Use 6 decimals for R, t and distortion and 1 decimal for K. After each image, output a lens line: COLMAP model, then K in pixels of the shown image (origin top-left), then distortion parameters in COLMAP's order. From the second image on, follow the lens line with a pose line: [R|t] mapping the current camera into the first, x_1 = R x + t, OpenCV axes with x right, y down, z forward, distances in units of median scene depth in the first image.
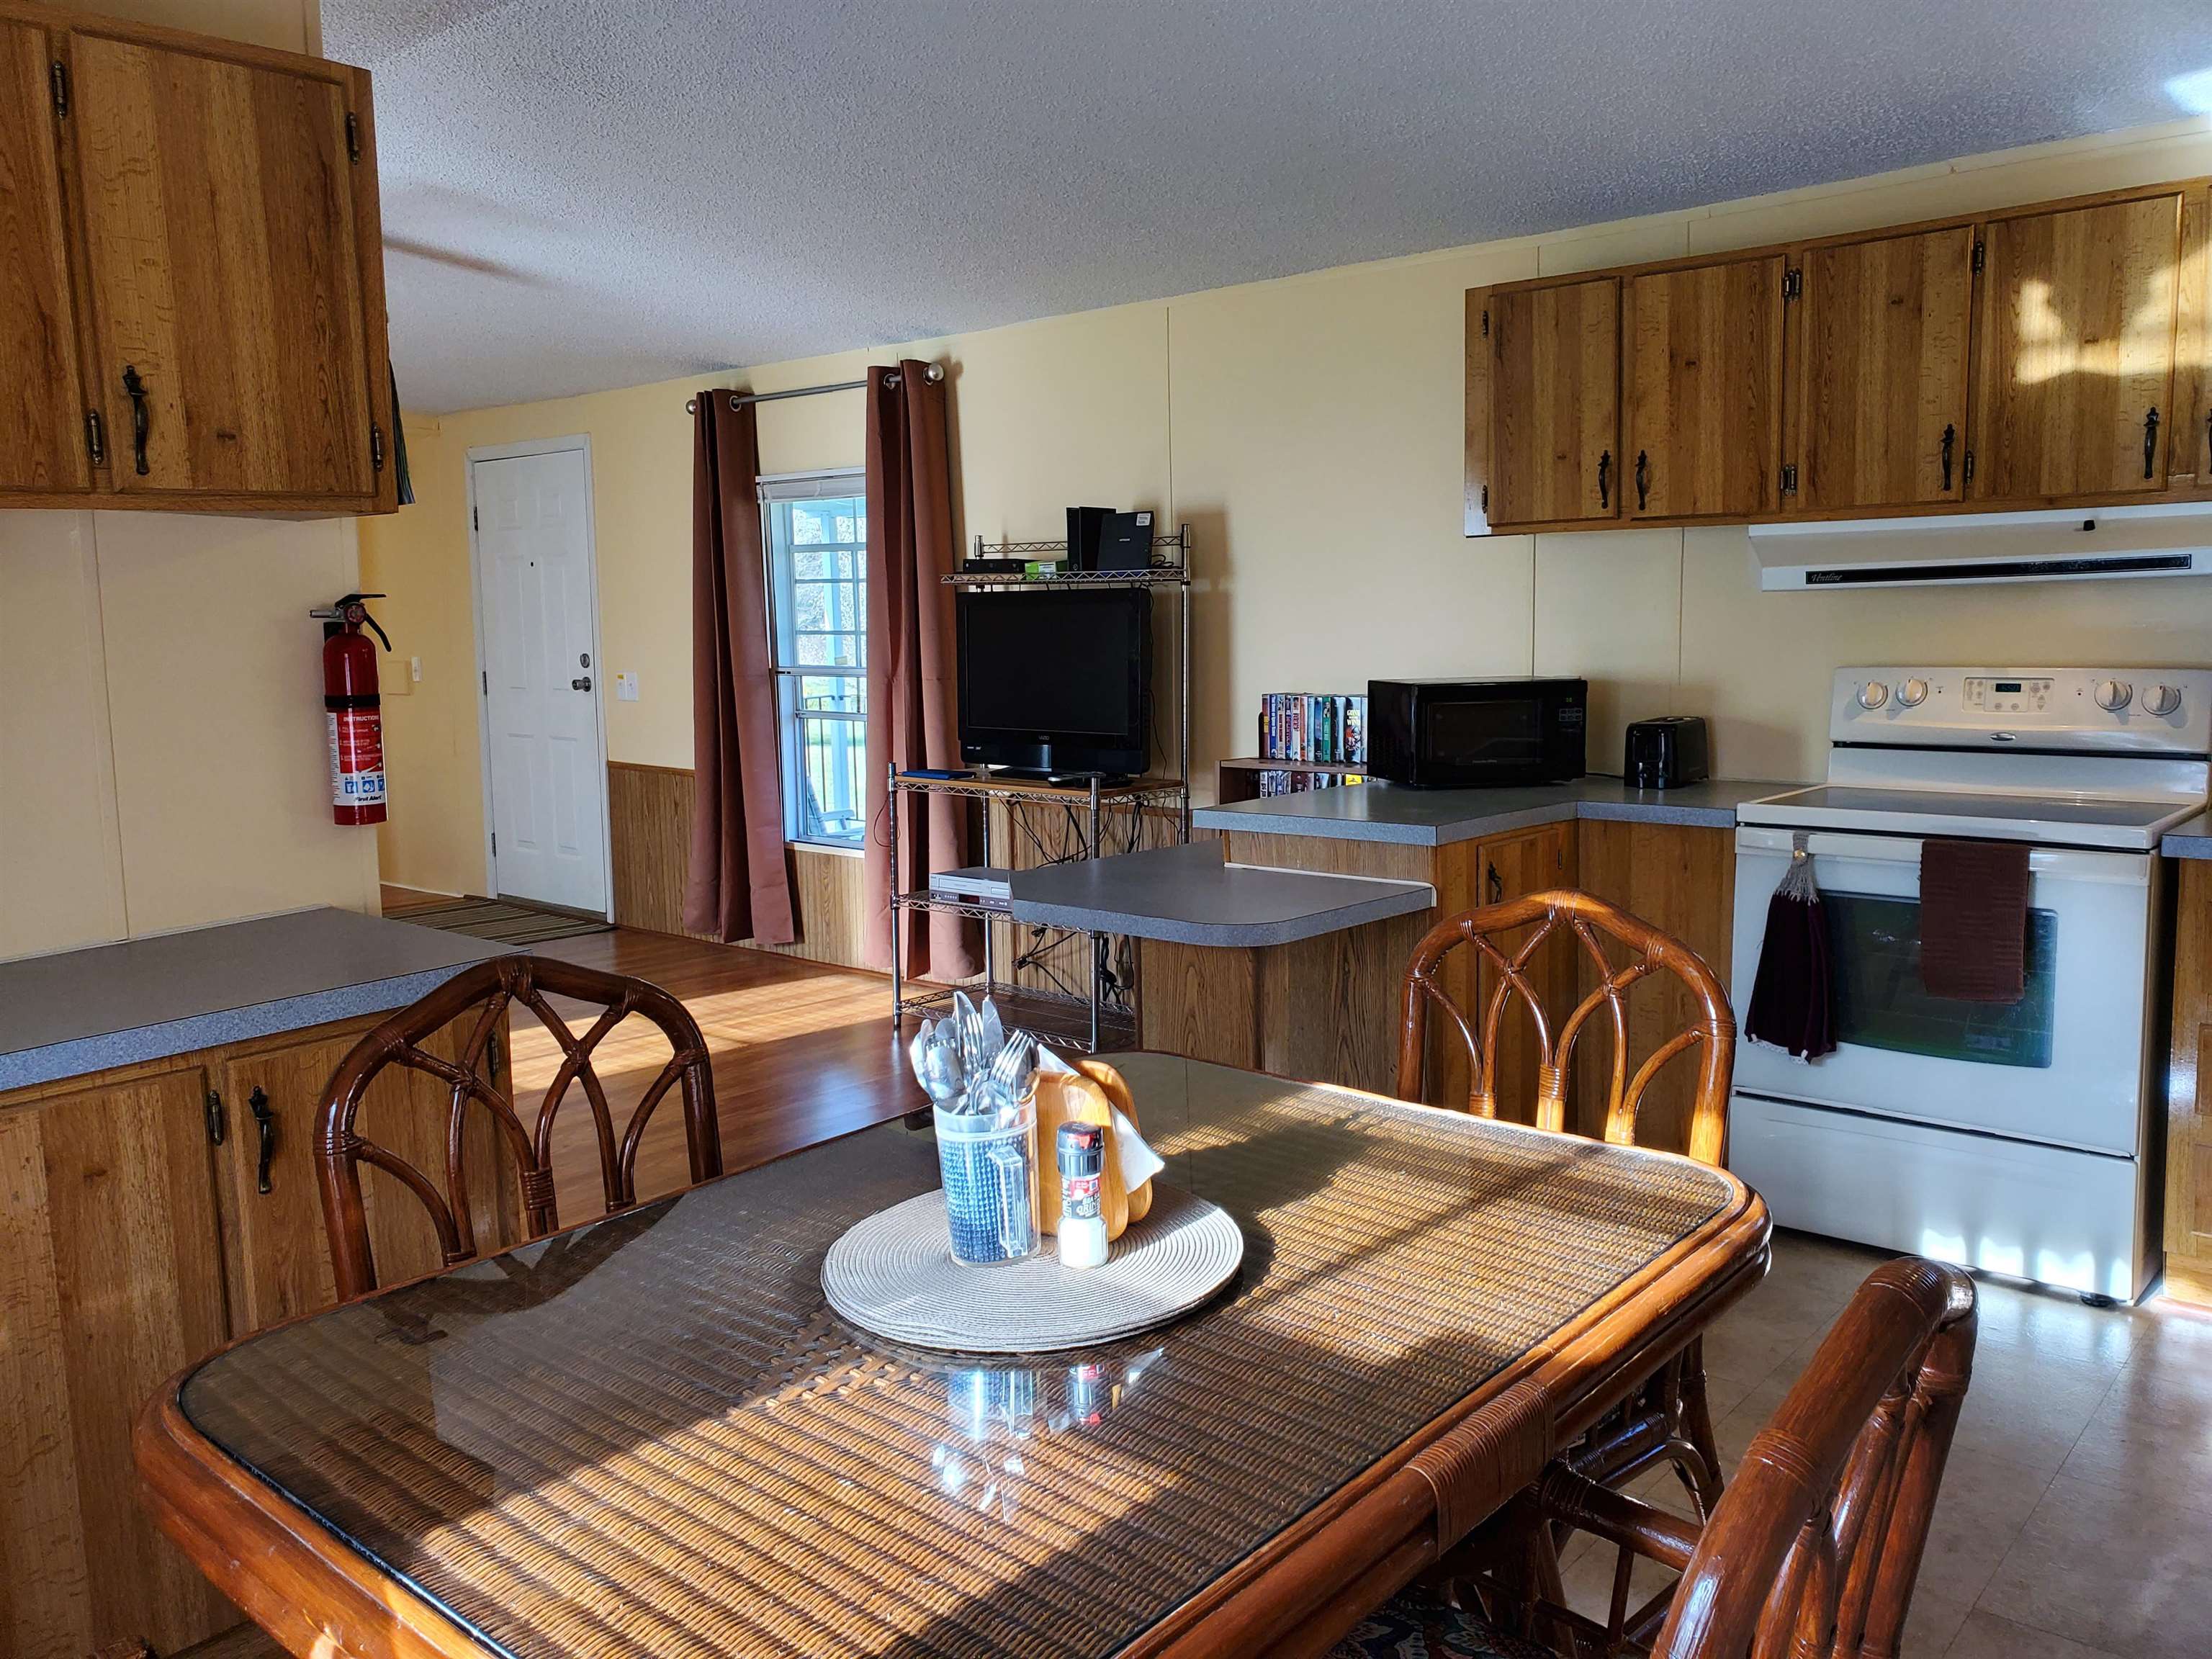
lens RADIAL K [[1738.8, 0, 1106.0], [0, 1738.8, 829.5], [0, 0, 1]] dist [0.019853, -0.001530]
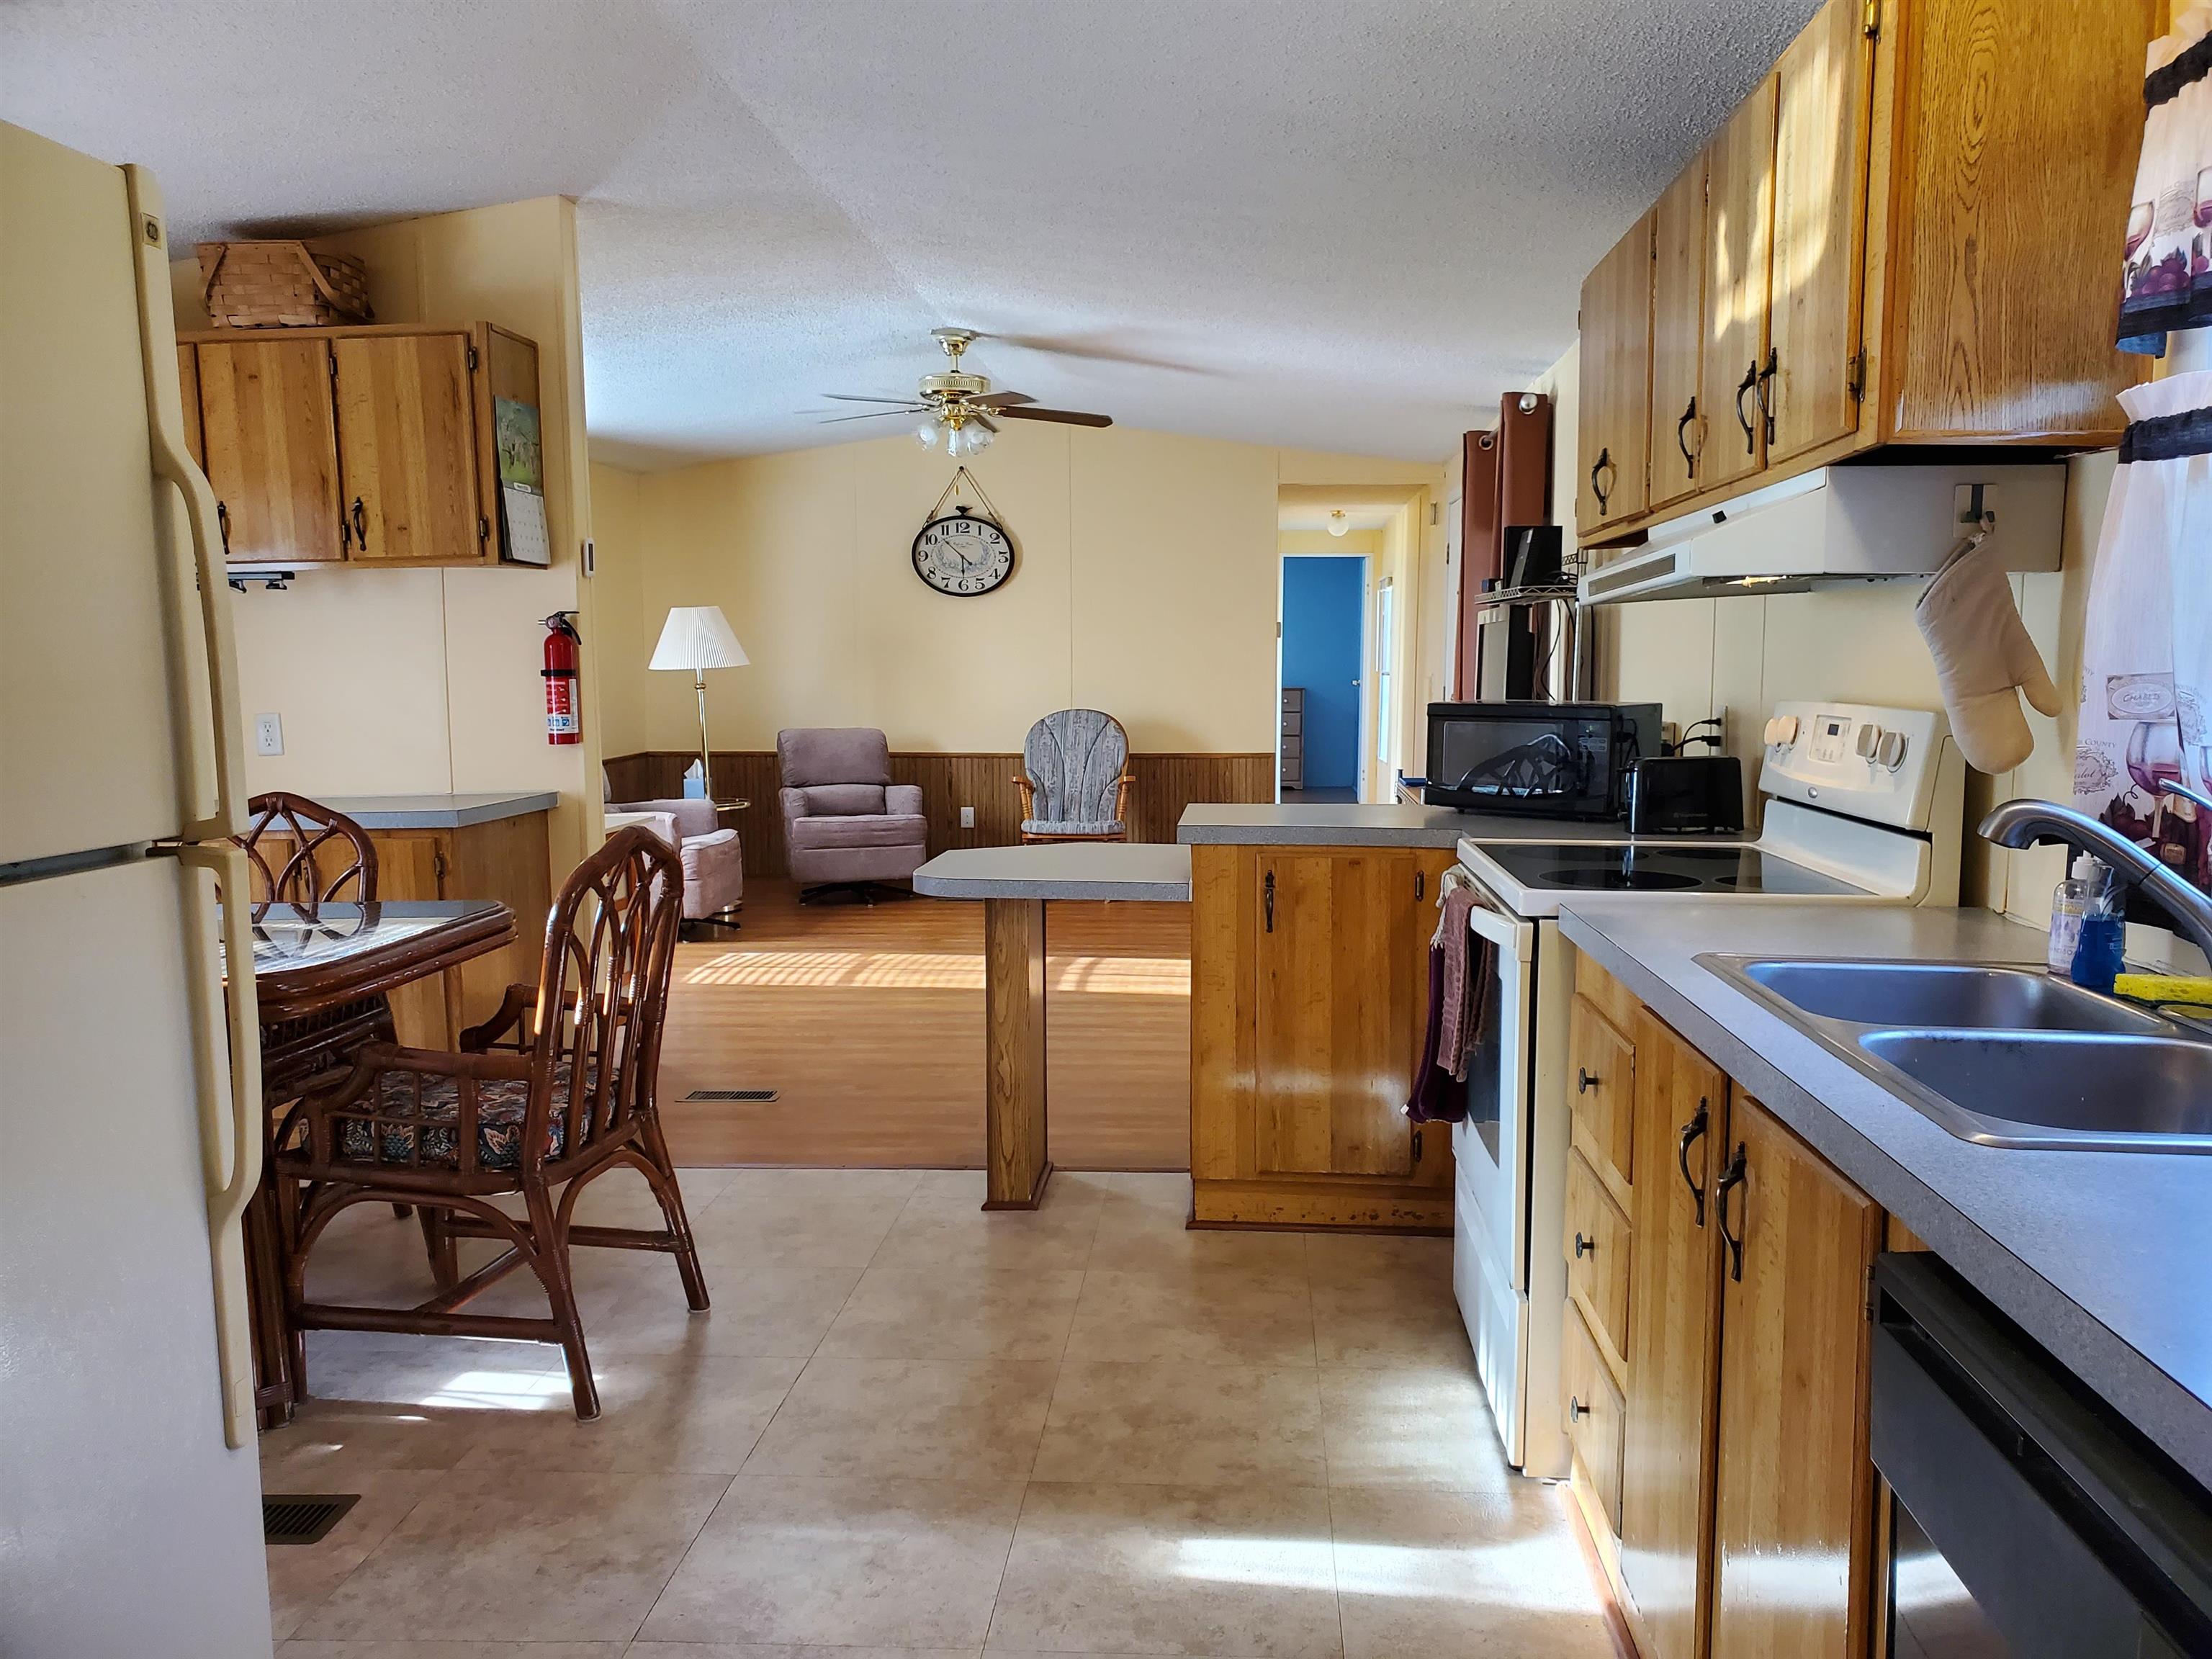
lens RADIAL K [[1738.8, 0, 1106.0], [0, 1738.8, 829.5], [0, 0, 1]] dist [0.019853, -0.001530]
pose [[0.600350, 0.098018, -0.793708, 1.487660], [-0.105600, 0.993487, 0.042815, -0.058848], [0.792735, 0.058112, 0.606790, 0.457945]]
